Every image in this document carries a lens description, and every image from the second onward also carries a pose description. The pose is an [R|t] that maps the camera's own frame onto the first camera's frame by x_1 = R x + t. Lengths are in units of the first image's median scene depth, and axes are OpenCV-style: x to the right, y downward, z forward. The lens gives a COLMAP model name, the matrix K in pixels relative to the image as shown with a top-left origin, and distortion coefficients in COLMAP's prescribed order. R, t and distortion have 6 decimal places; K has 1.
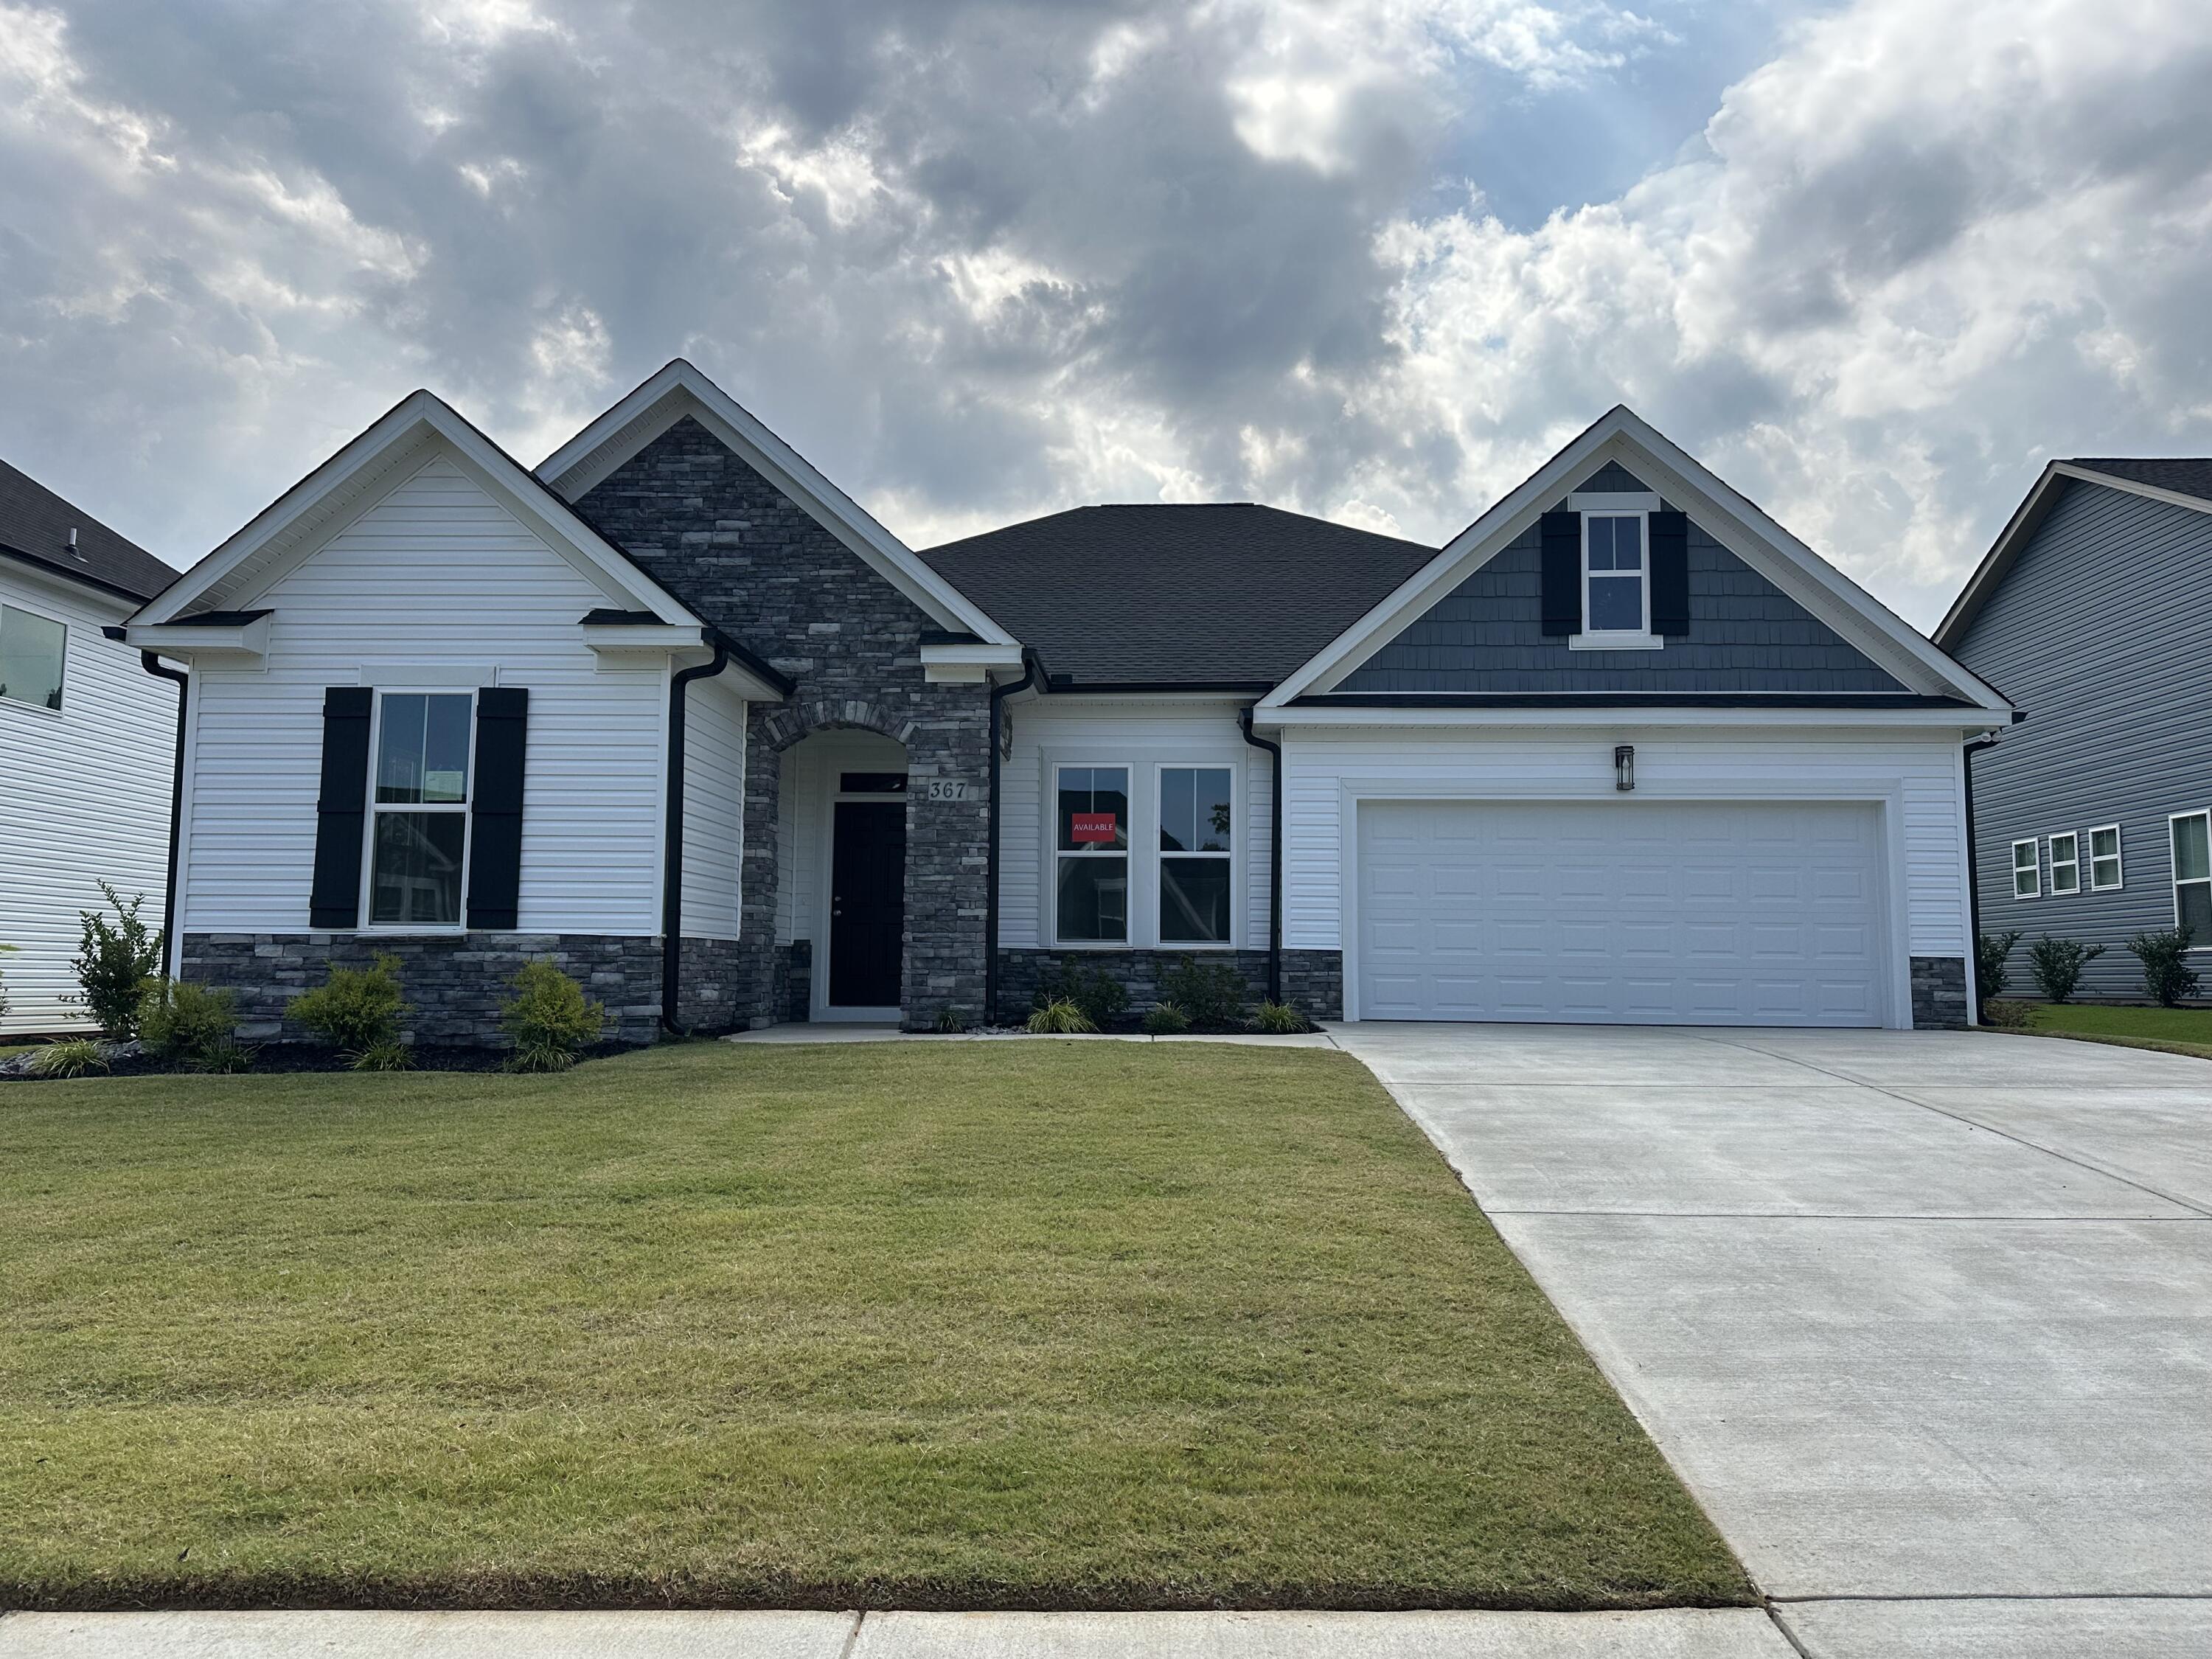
lens RADIAL K [[1558.0, 0, 1106.0], [0, 1558.0, 829.5], [0, 0, 1]] dist [-0.000091, -0.000017]
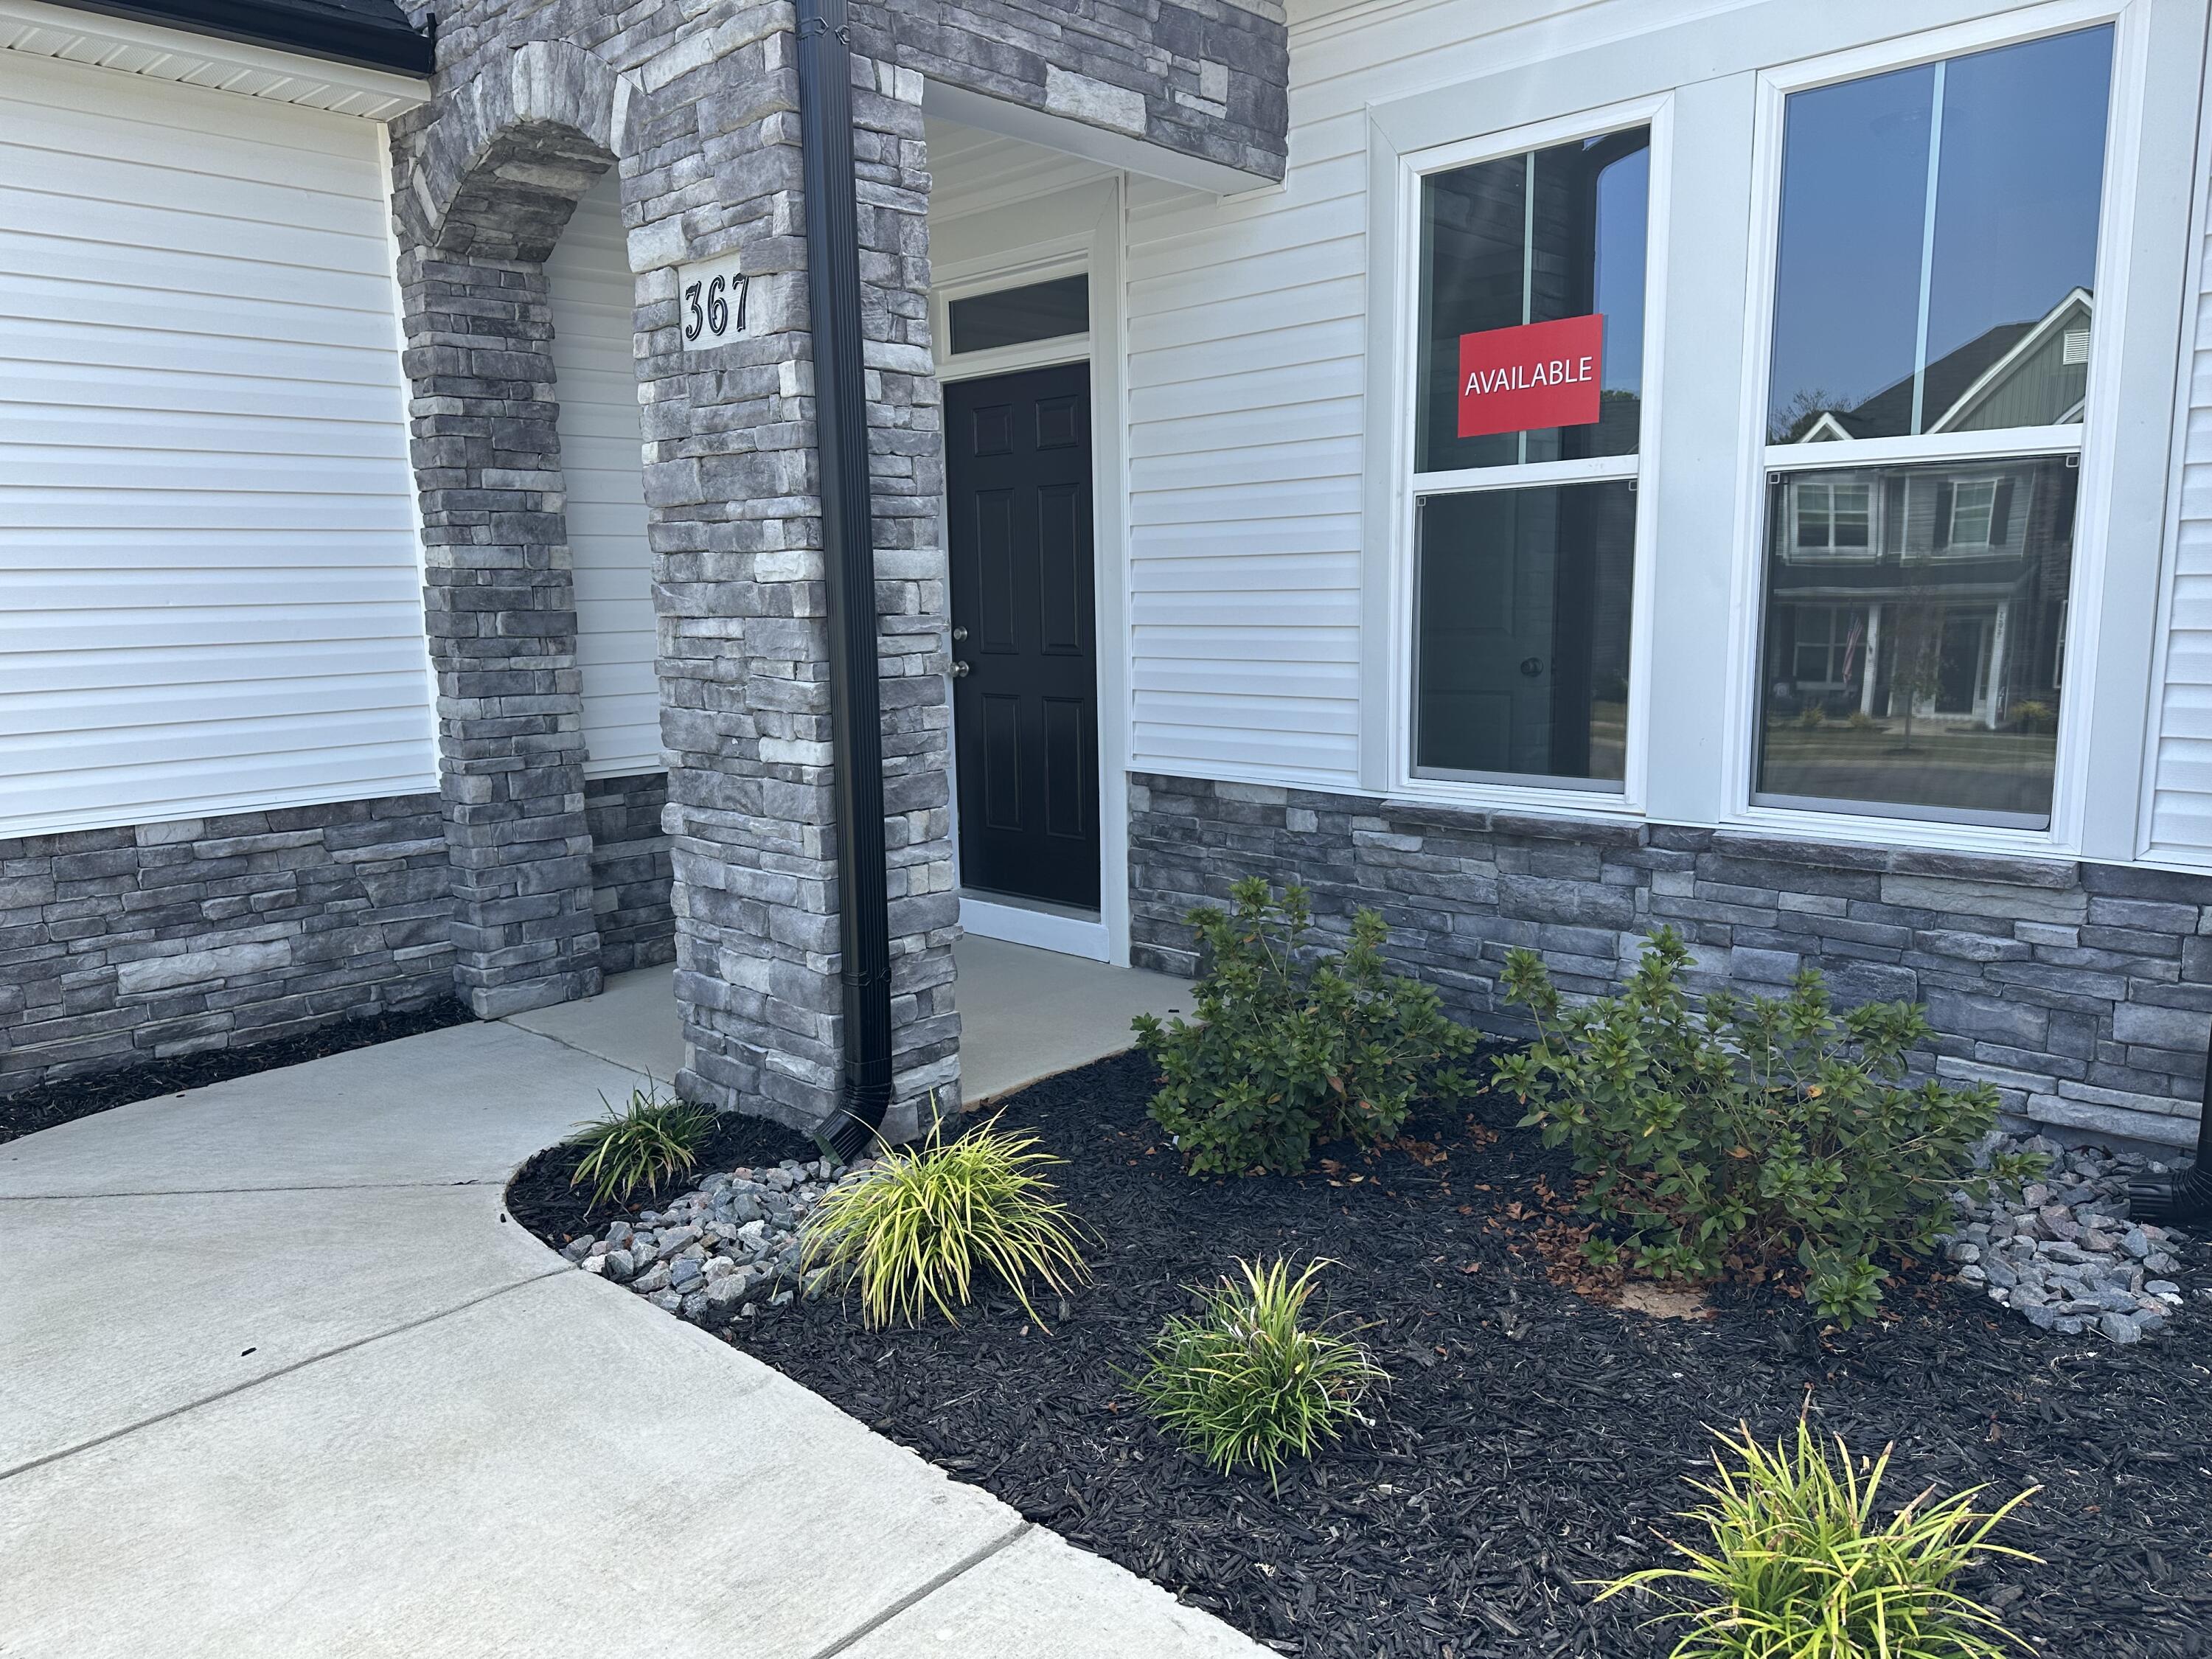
lens RADIAL K [[1531.4, 0, 1104.6], [0, 1531.4, 861.7], [0, 0, 1]] dist [0.007968, 0.000047]
pose [[0.744125, 0.096886, -0.660977, 0.140749], [0.090405, 0.965721, 0.243333, 0.009893], [0.661895, -0.240826, 0.709858, 0.824068]]
